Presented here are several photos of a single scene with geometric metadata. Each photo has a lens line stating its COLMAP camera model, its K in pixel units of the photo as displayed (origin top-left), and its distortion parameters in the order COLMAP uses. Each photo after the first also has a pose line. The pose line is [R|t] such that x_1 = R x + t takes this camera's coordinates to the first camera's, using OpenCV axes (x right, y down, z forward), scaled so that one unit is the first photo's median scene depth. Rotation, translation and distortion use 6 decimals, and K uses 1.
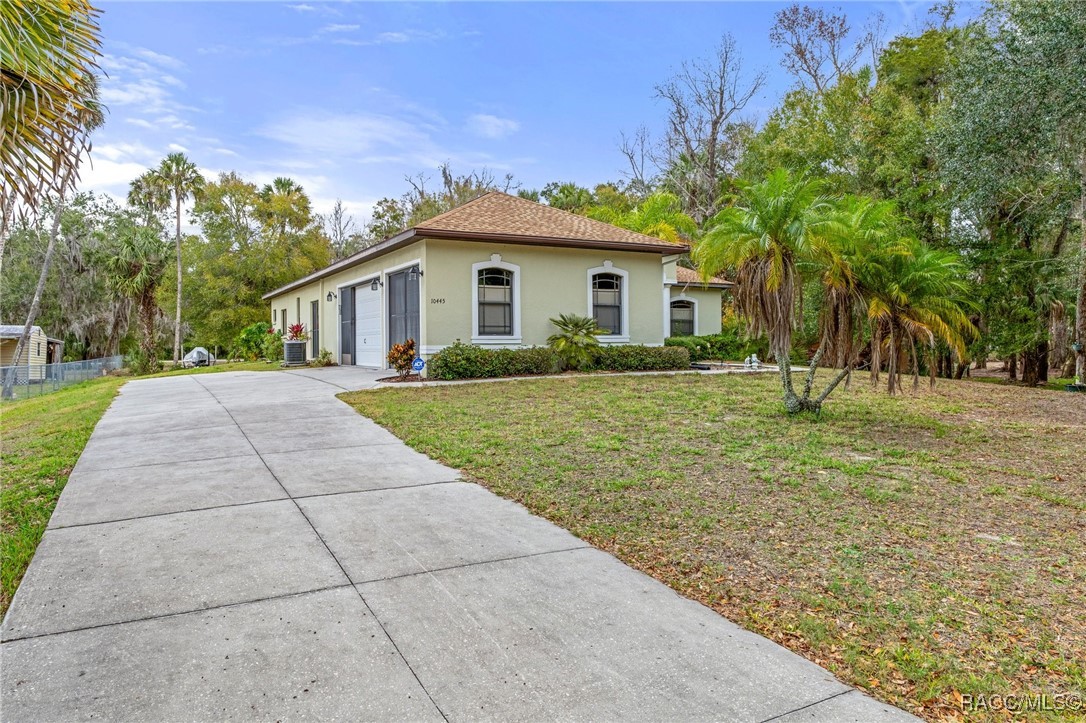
lens RADIAL K [[673.1, 0, 540.3], [0, 673.1, 354.6], [0, 0, 1]] dist [0.000994, 0.000017]
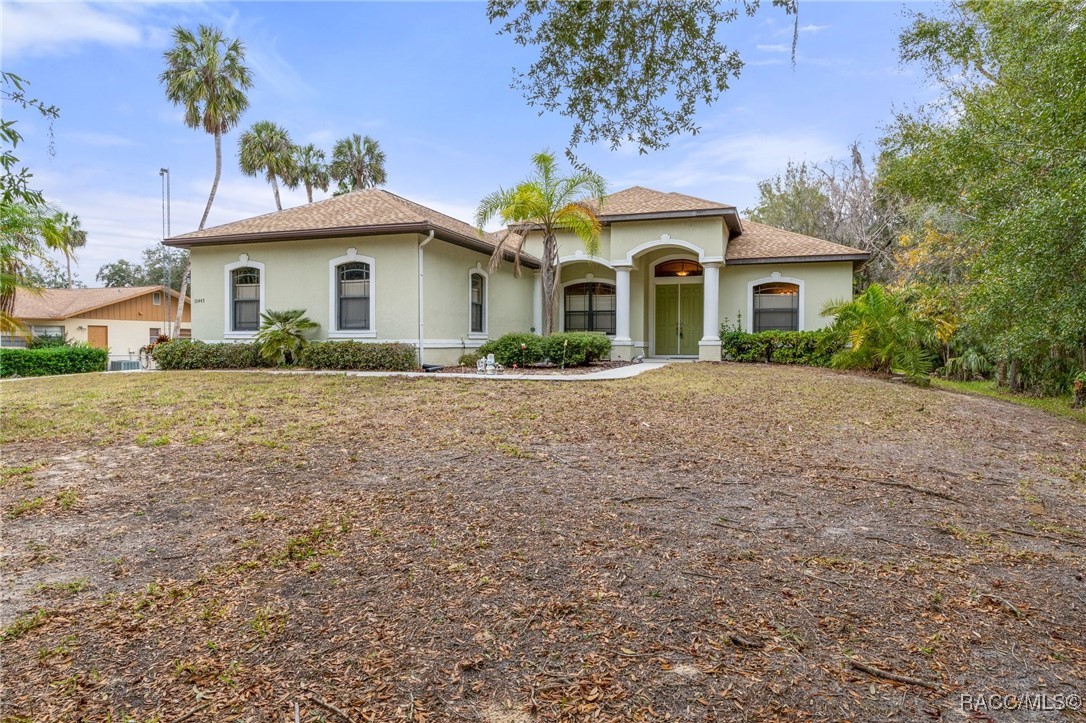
lens RADIAL K [[672.8, 0, 542.0], [0, 672.8, 363.8], [0, 0, 1]] dist [0.003340, -0.005144]
pose [[0.691547, 0.042196, -0.721098, 0.911044], [-0.024354, 0.999087, 0.035106, -0.020772], [0.721921, -0.006716, 0.691943, 0.531549]]
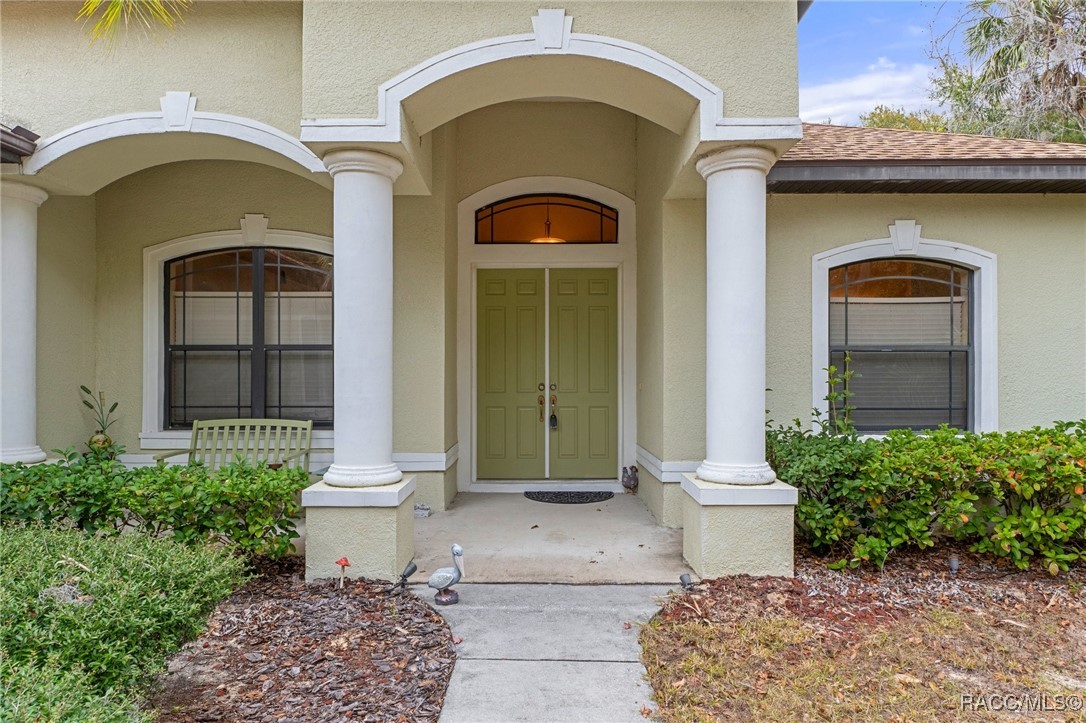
lens RADIAL K [[672.8, 0, 540.4], [0, 672.8, 370.5], [0, 0, 1]] dist [0.003340, -0.005144]
pose [[0.888092, 0.015830, -0.459393, 0.338565], [-0.022710, 0.999697, -0.009455, -0.066166], [0.459105, 0.018830, 0.888183, 1.248320]]
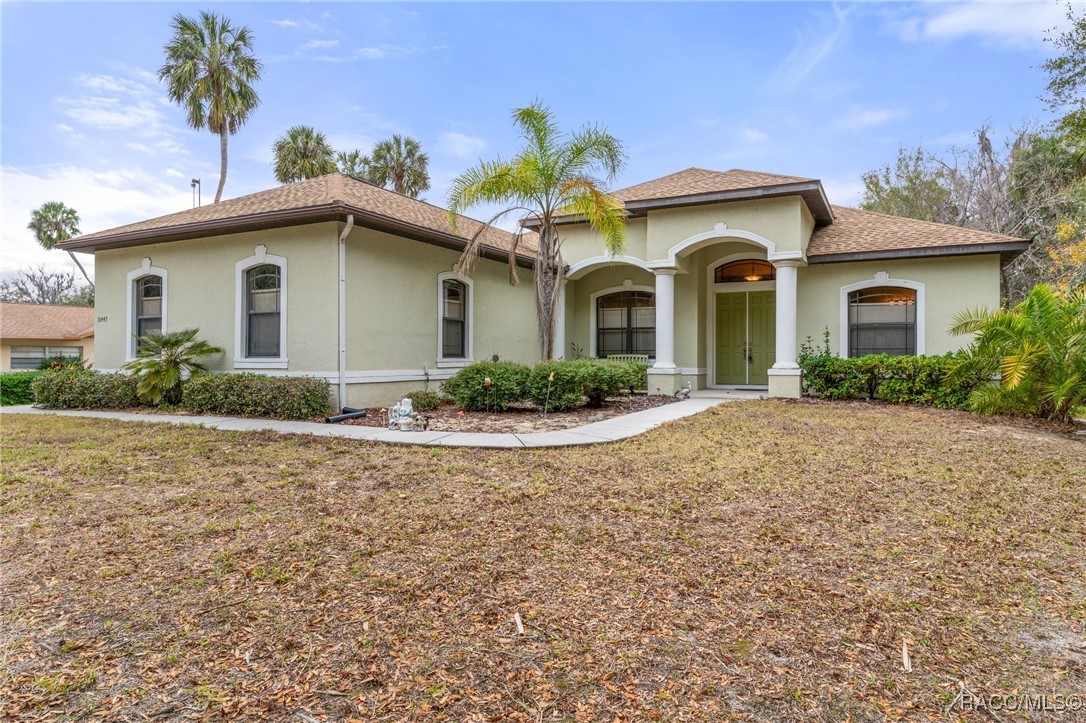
lens RADIAL K [[672.8, 0, 538.9], [0, 672.8, 360.7], [0, 0, 1]] dist [0.003340, -0.005144]
pose [[0.580917, 0.023590, -0.813621, 0.776373], [-0.023854, 0.999644, 0.011952, -0.039065], [0.813613, 0.012465, 0.581273, 0.806894]]
